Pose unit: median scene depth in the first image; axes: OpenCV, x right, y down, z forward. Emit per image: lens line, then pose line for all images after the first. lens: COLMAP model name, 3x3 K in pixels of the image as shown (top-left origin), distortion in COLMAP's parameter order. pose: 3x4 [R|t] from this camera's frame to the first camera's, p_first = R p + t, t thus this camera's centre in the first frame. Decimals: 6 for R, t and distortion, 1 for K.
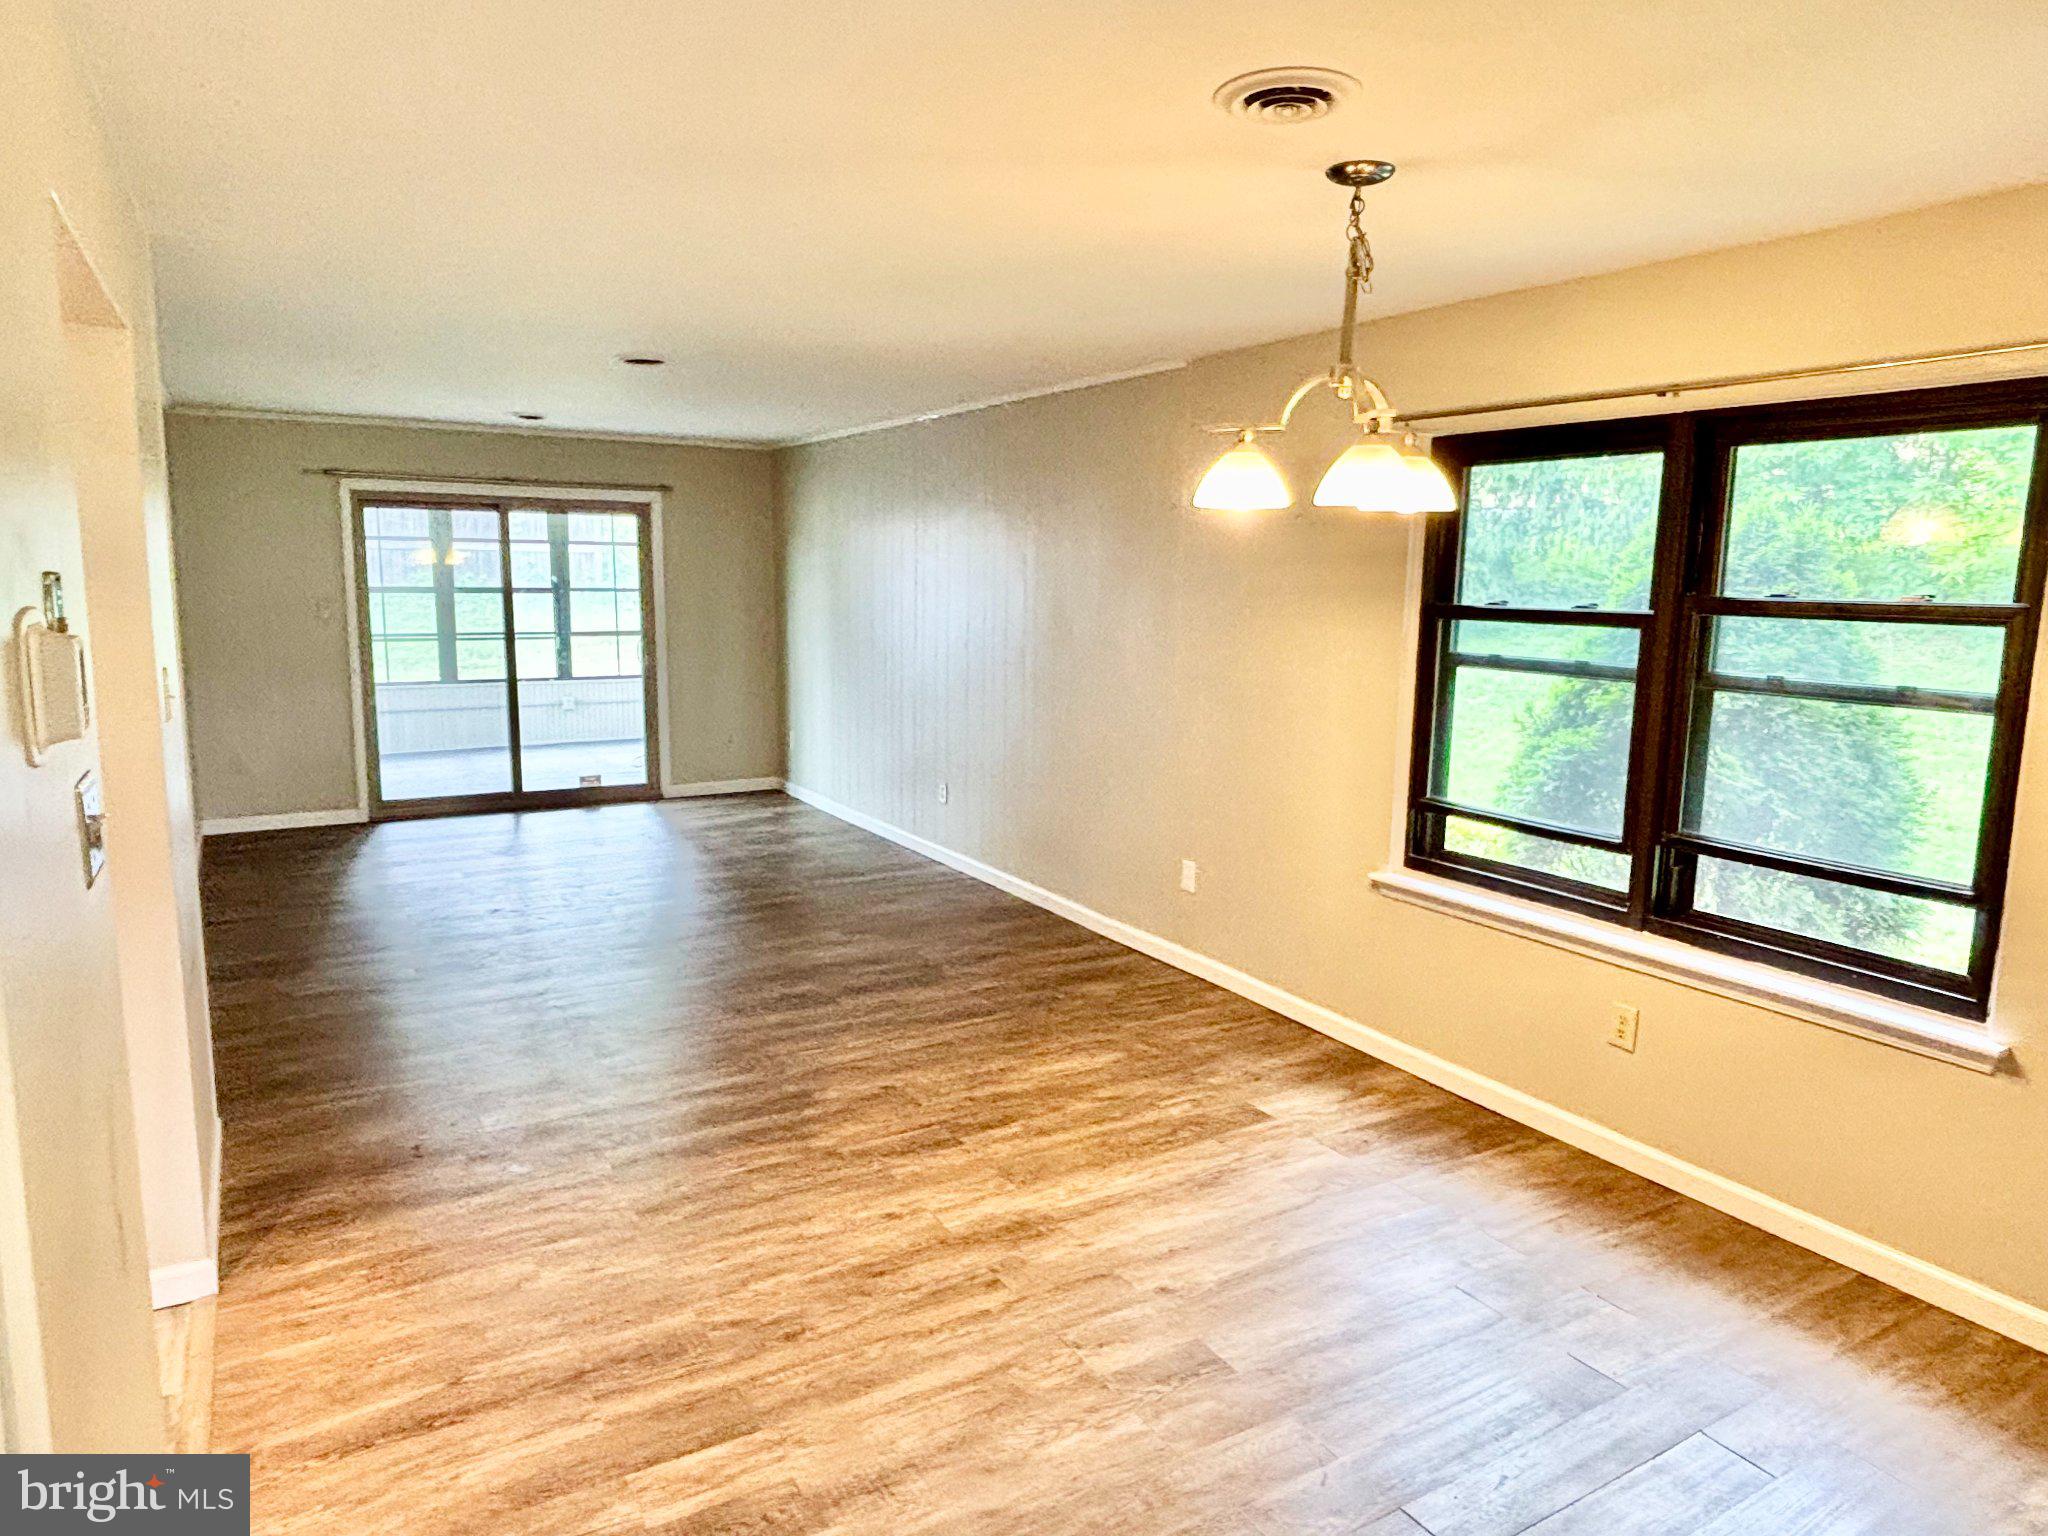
lens RADIAL K [[1268.3, 0, 1024.0], [0, 1268.3, 768.0], [0, 0, 1]] dist [0.007476, -0.019754]
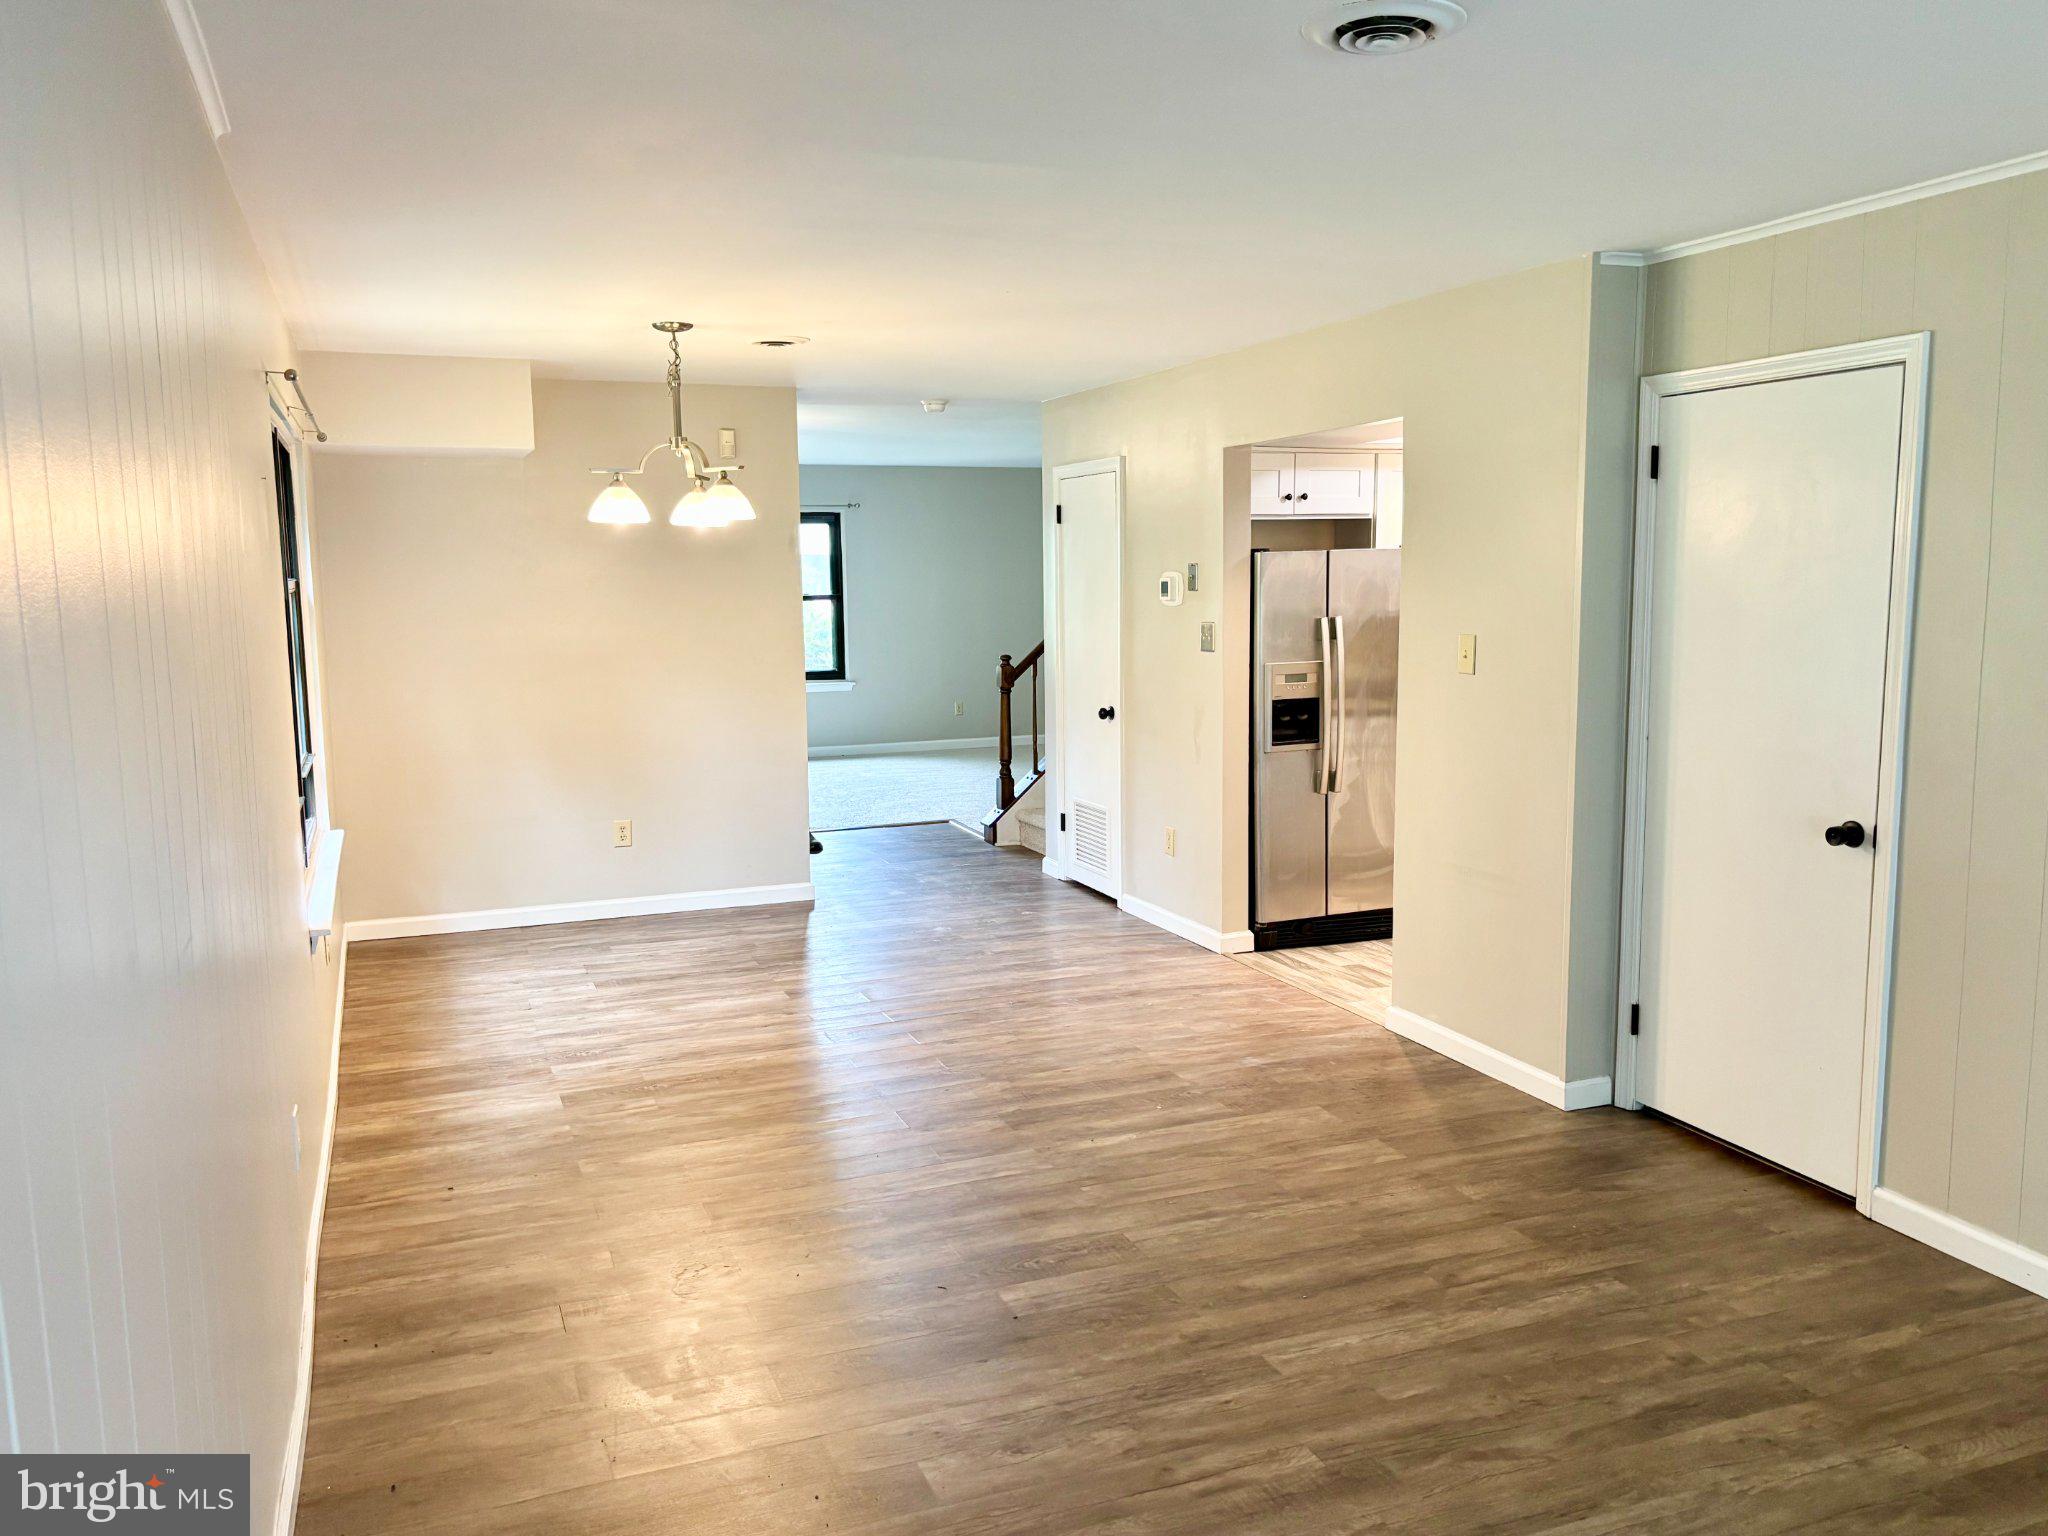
lens RADIAL K [[1601.7, 0, 1024.0], [0, 1601.7, 768.0], [0, 0, 1]] dist [-0.066289, -0.000293]
pose [[-0.987335, -0.028966, 0.155980, -0.351261], [0.016296, 0.959472, 0.281332, -0.320772], [-0.157807, 0.280311, -0.946849, 2.013548]]
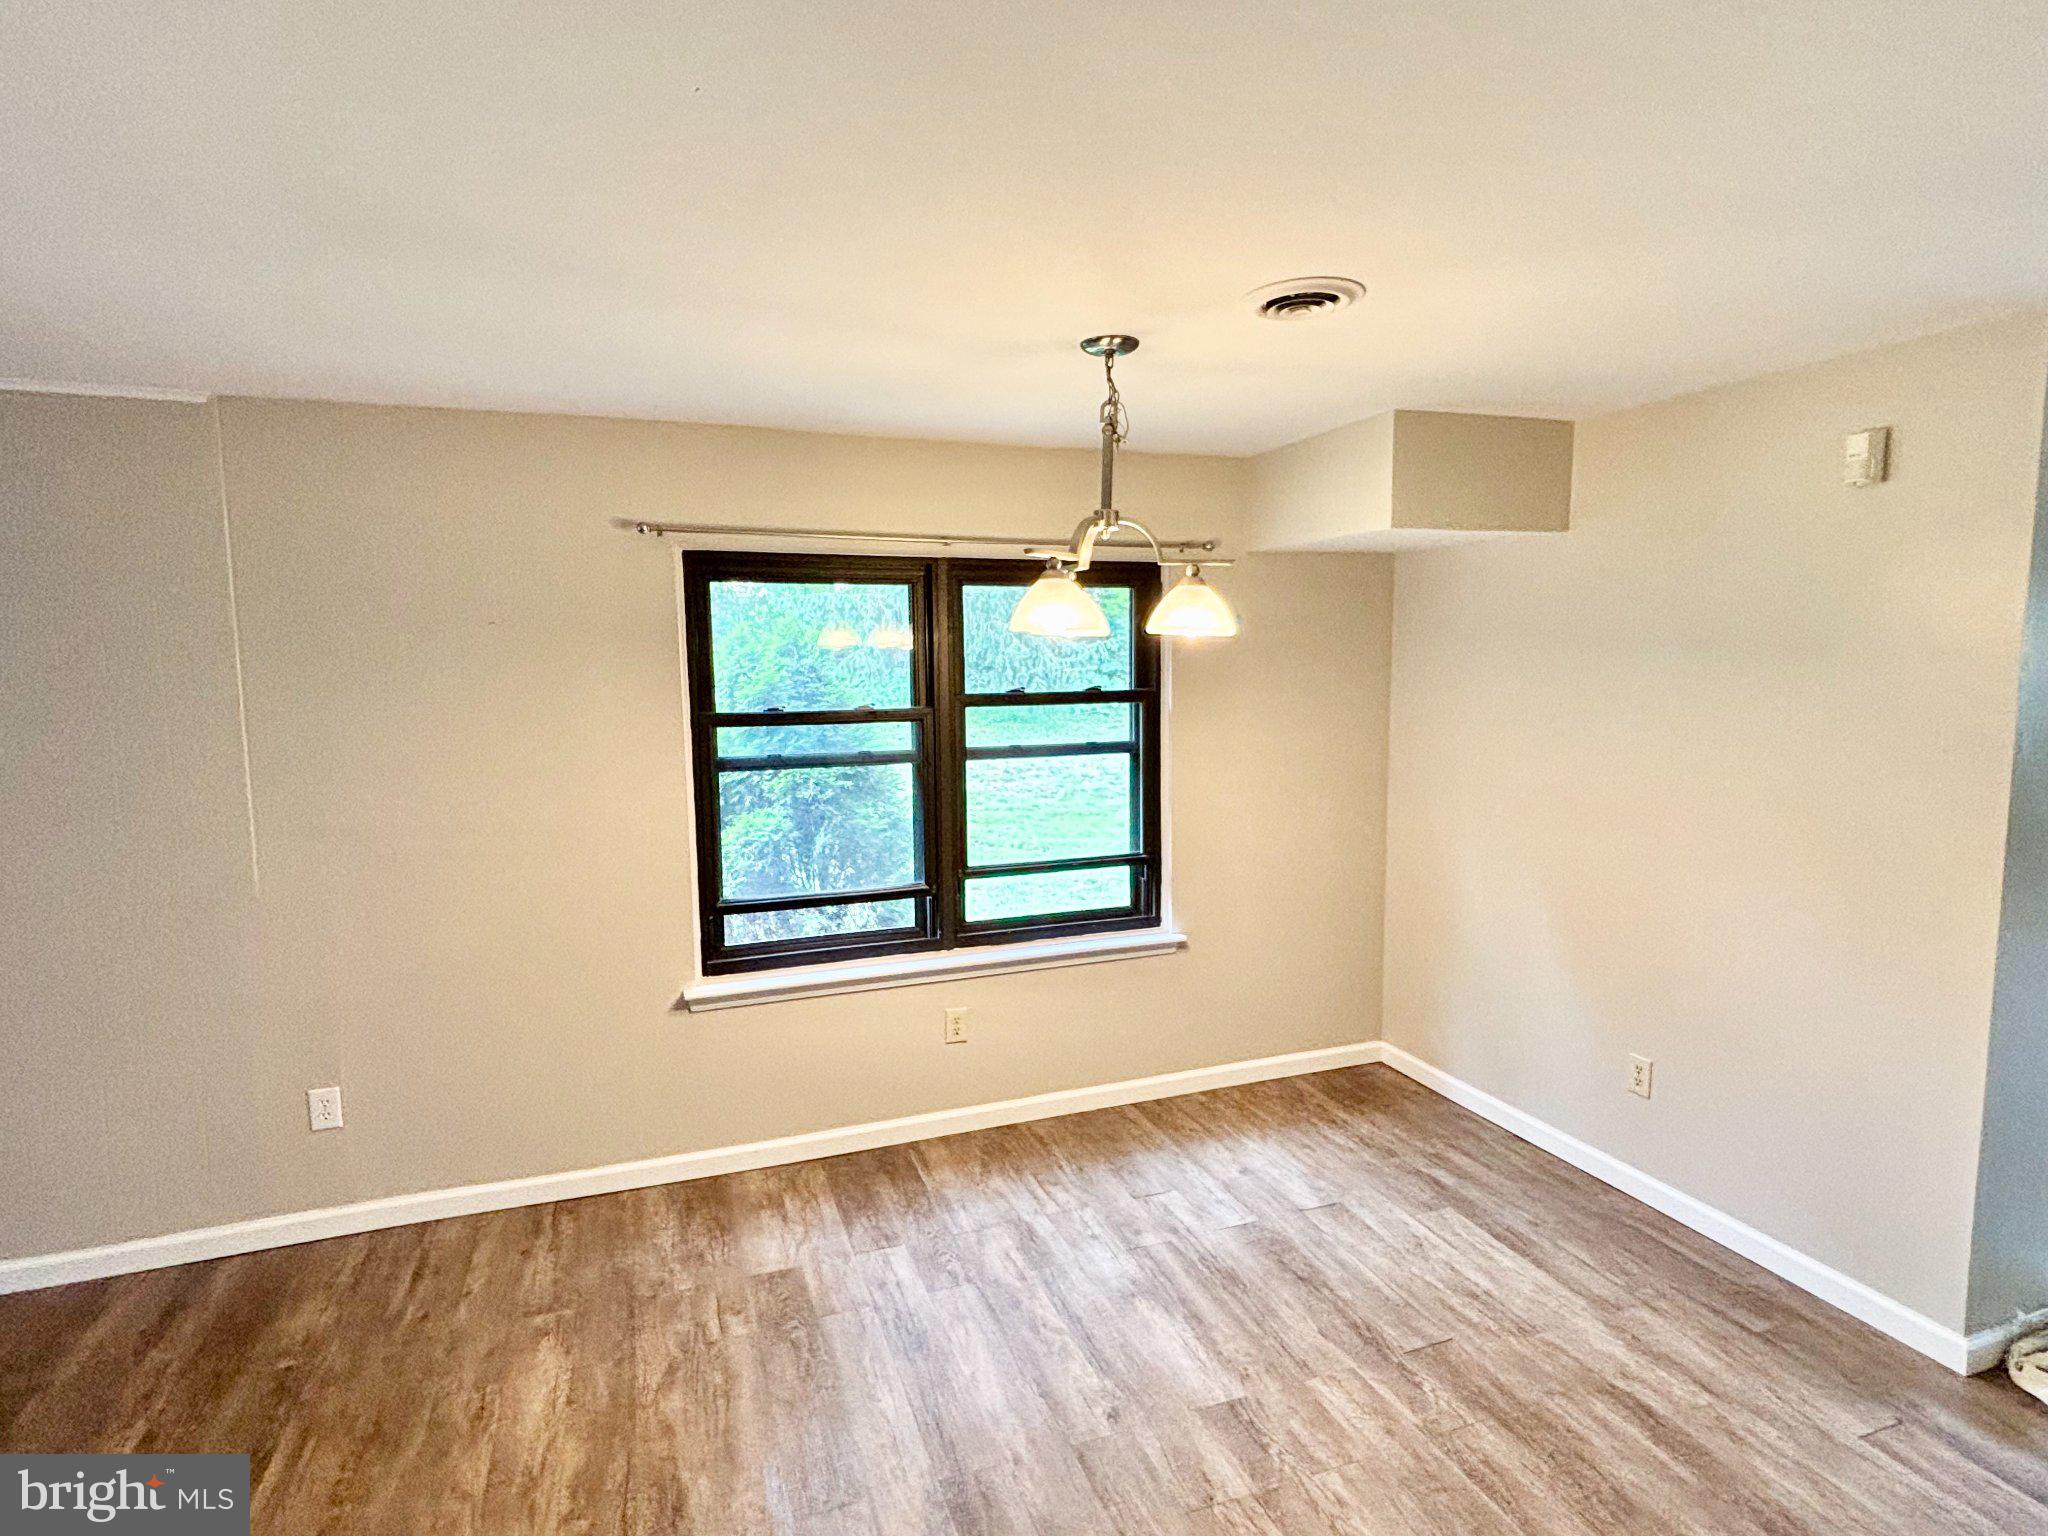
lens RADIAL K [[1073.4, 0, 1036.3], [0, 1073.4, 740.5], [0, 0, 1]] dist [-0.001978, 0.001996]
pose [[0.188022, -0.094766, 0.977582, -0.486359], [0.165125, 0.984217, 0.063649, -0.121709], [-0.968185, 0.149456, 0.200703, 0.595752]]
